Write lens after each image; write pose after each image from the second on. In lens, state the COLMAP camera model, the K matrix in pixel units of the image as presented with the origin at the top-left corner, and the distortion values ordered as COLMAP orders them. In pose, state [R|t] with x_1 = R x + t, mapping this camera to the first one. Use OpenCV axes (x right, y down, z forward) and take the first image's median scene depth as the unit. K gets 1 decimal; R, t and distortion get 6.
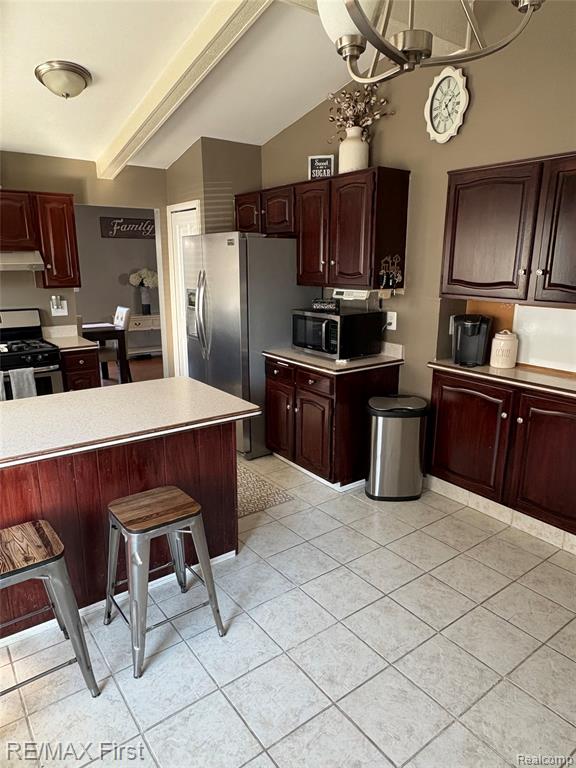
lens RADIAL K [[501.7, 0, 285.1], [0, 501.7, 383.7], [0, 0, 1]] dist [-0.002560, 0.005000]
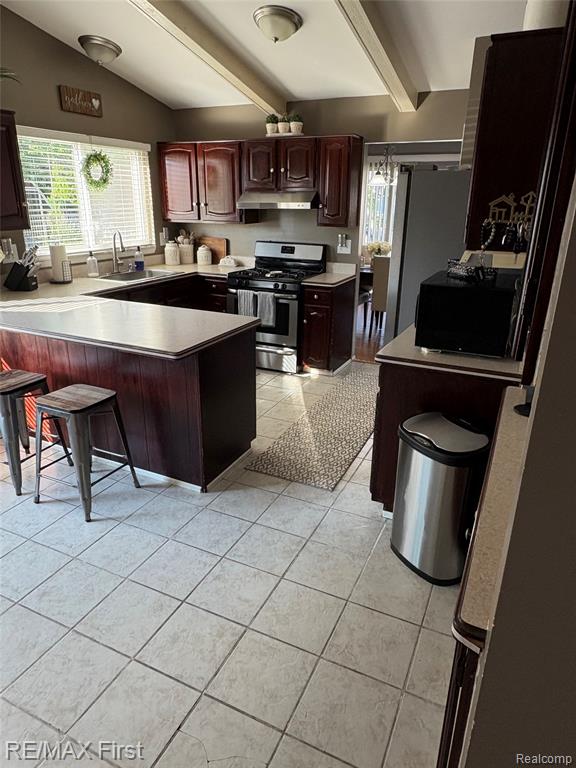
lens RADIAL K [[501.7, 0, 288.2], [0, 501.7, 382.5], [0, 0, 1]] dist [-0.002560, 0.005000]
pose [[0.472868, 0.306765, -0.826009, 0.669679], [-0.222746, 0.948609, 0.224780, -0.126278], [0.852514, 0.077699, 0.516897, 0.518826]]
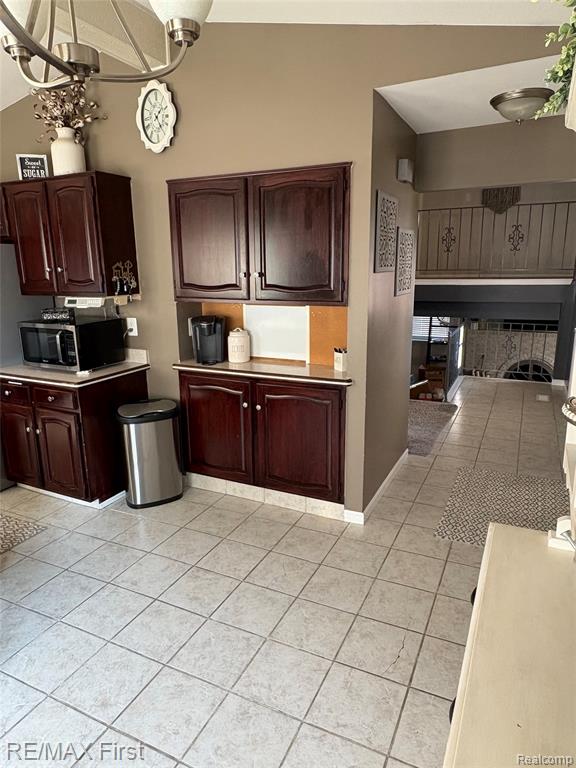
lens RADIAL K [[501.7, 0, 286.3], [0, 501.7, 381.5], [0, 0, 1]] dist [-0.002560, 0.005000]
pose [[0.884793, -0.119226, 0.450473, 0.024951], [0.125416, 0.991972, 0.016209, 0.005018], [-0.448789, 0.042155, 0.892643, -0.022092]]
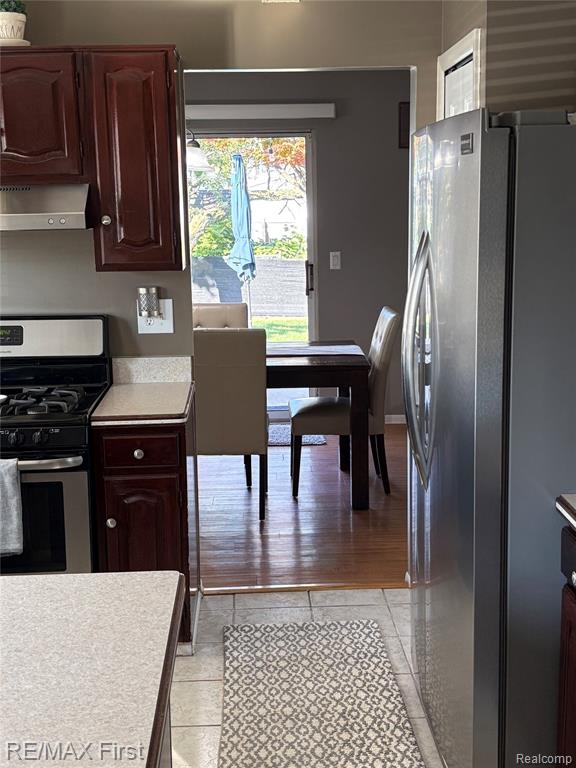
lens RADIAL K [[1039.7, 0, 289.5], [0, 1039.7, 388.5], [0, 0, 1]] dist [0.052264, 0.000000]
pose [[0.829593, 0.086618, -0.551610, 0.197579], [-0.118394, 0.992719, -0.022175, -0.118172], [0.545673, 0.083703, 0.833807, 0.467634]]
